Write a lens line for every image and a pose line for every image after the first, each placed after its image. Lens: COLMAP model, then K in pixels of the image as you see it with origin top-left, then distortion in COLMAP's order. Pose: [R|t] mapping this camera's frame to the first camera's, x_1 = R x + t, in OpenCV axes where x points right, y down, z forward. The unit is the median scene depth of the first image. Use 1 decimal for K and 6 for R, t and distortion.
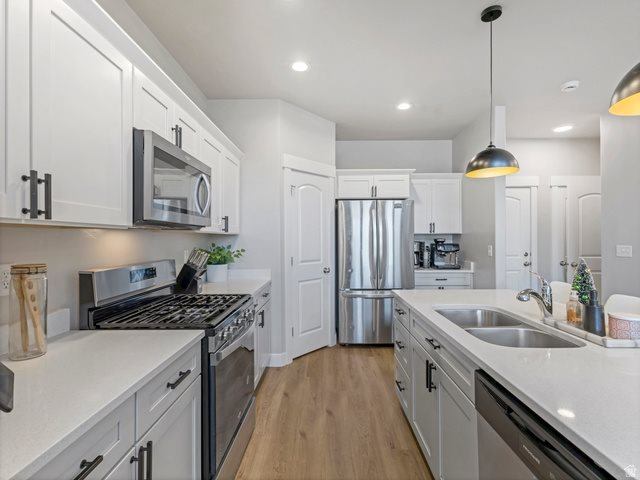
lens RADIAL K [[316.6, 0, 322.6], [0, 316.6, 238.6], [0, 0, 1]] dist [0.003214, 0.000339]
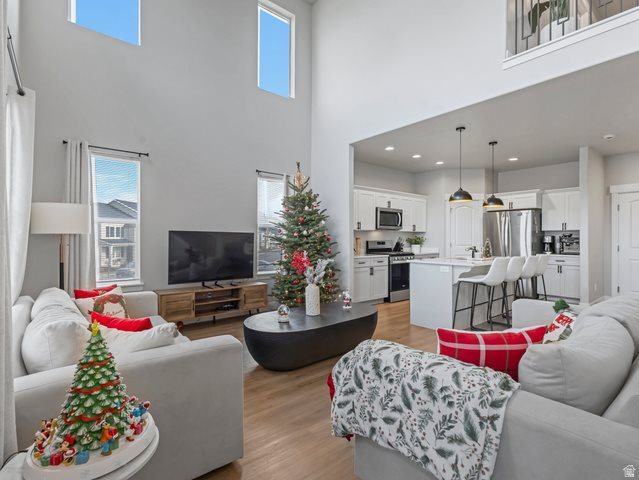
lens RADIAL K [[316.1, 0, 322.1], [0, 316.1, 238.6], [0, 0, 1]] dist [0.003214, 0.000339]
pose [[0.648555, 0.010789, -0.761092, 0.947042], [-0.002863, 0.999927, 0.011735, 0.011253], [0.761163, -0.005432, 0.648538, -1.007101]]
